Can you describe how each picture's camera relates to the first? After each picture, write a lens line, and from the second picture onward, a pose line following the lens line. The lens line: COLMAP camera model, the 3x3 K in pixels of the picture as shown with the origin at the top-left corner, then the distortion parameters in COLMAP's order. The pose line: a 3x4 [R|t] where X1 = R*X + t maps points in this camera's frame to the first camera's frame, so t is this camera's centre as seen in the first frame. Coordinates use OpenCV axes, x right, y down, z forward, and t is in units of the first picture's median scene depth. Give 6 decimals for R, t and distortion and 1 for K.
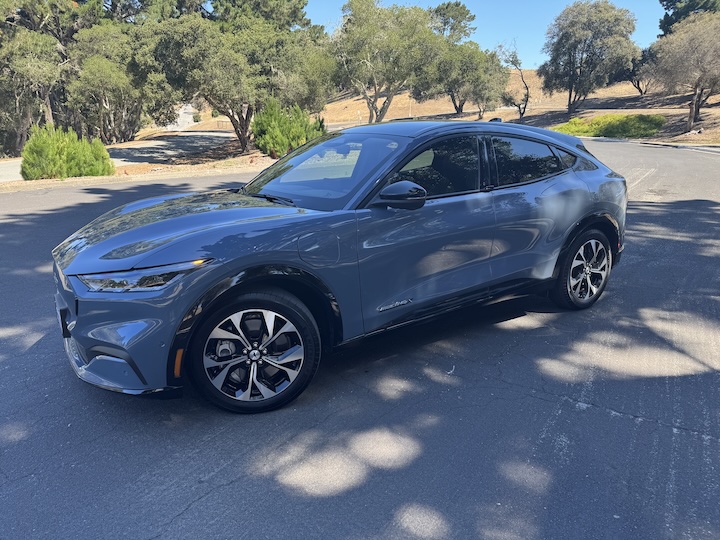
lens RADIAL K [[515.1, 0, 359.7], [0, 515.1, 280.3], [0, 0, 1]] dist [0.046988, -0.048102]
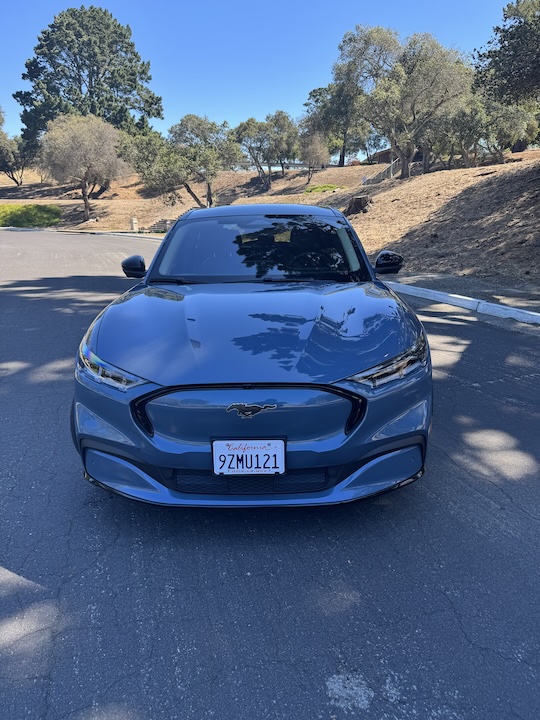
lens RADIAL K [[515.1, 0, 270.0], [0, 515.1, 360.0], [0, 0, 1]] dist [0.046988, -0.048102]
pose [[0.572514, -0.230445, 0.786844, -0.091545], [0.245273, 0.963878, 0.103831, -0.011433], [-0.782348, 0.133547, 0.608355, 0.041685]]
